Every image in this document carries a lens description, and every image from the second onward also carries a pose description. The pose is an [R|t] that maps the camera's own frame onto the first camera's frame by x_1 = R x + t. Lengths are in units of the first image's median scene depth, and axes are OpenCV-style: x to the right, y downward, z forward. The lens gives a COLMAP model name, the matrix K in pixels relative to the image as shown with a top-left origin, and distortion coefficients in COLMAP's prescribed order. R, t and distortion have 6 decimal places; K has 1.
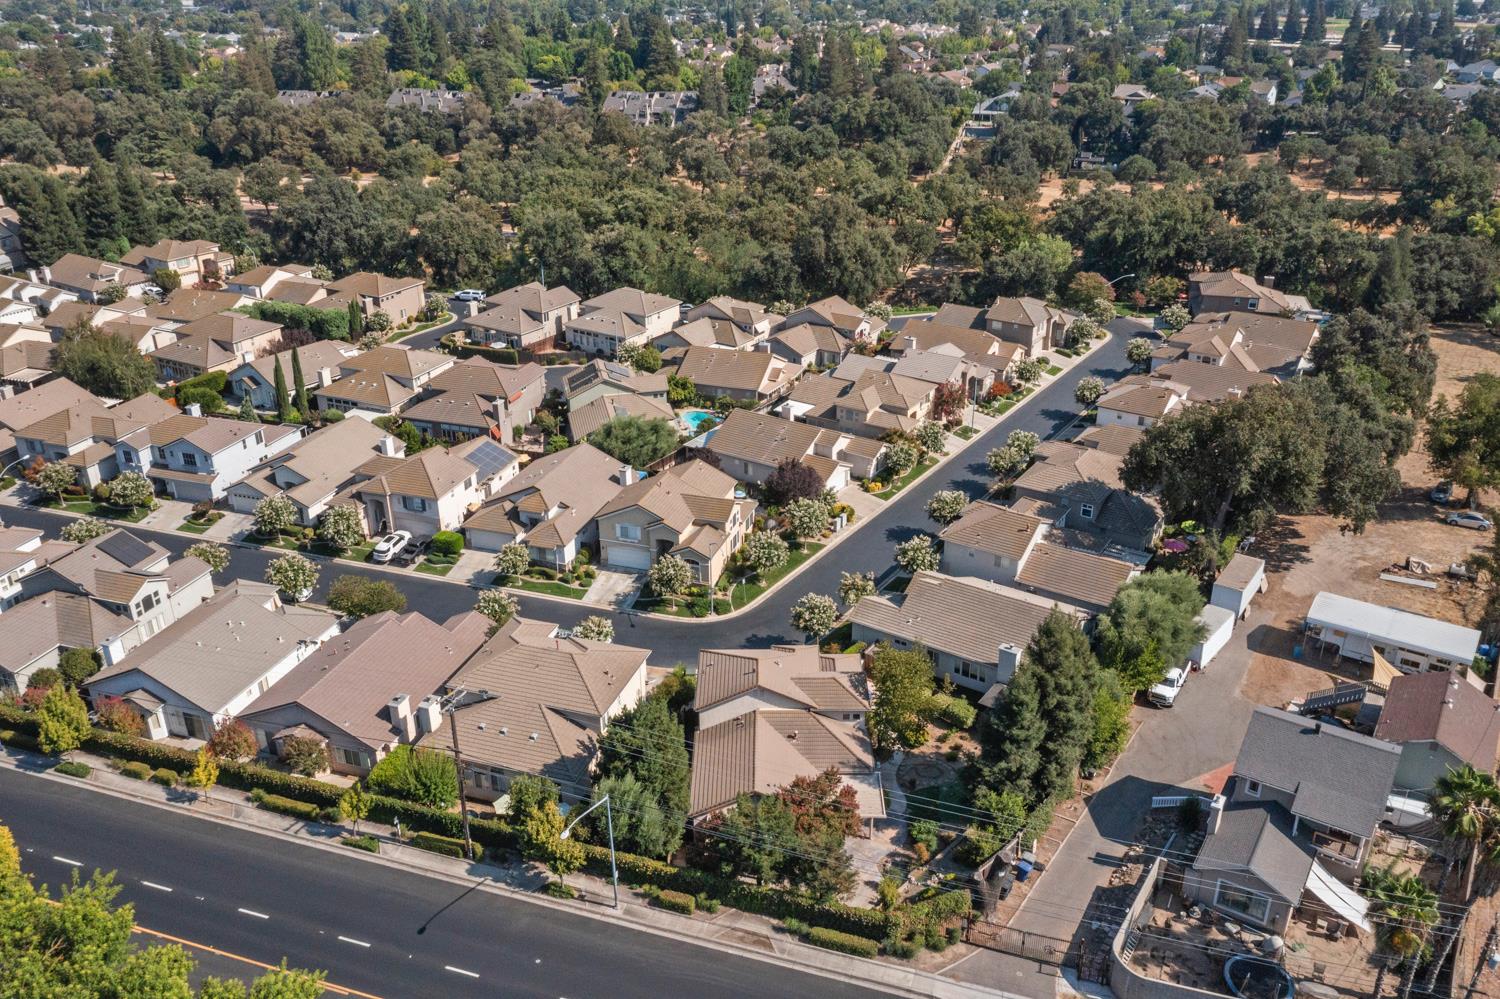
lens RADIAL K [[1181.9, 0, 754.1], [0, 1181.9, 491.9], [0, 0, 1]] dist [-0.009157, -0.008745]
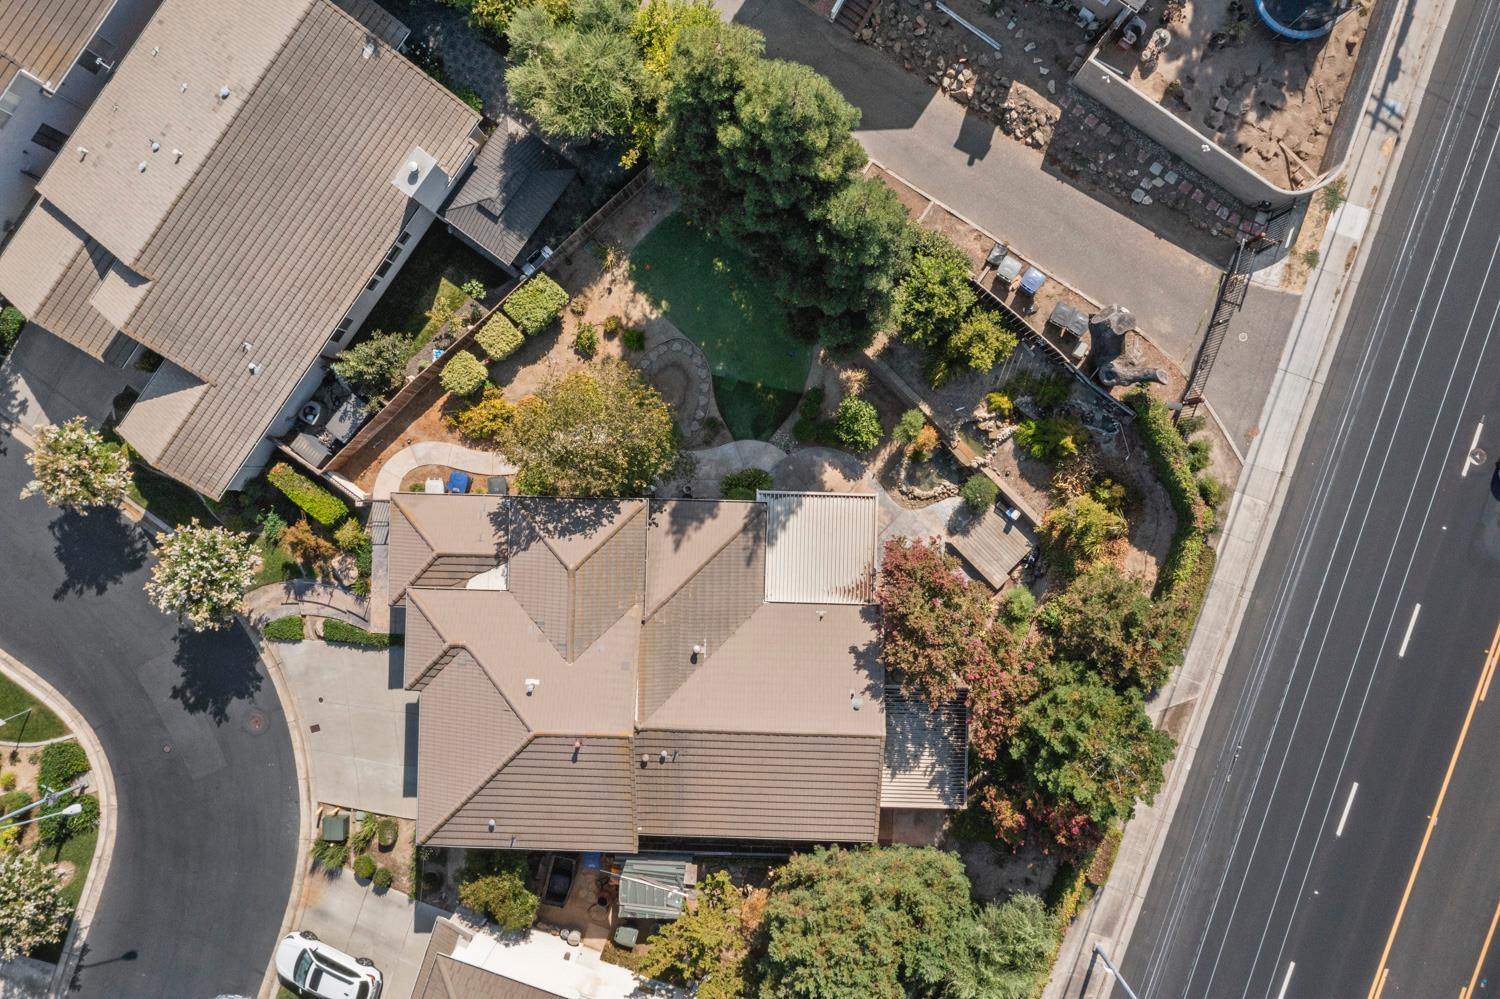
lens RADIAL K [[1181.9, 0, 754.1], [0, 1181.9, 491.9], [0, 0, 1]] dist [-0.009157, -0.008745]
pose [[0.018939, -0.999564, 0.022674, 0.088582], [0.444360, 0.028730, 0.895387, -0.237595], [-0.895648, -0.006883, 0.444711, 0.724986]]
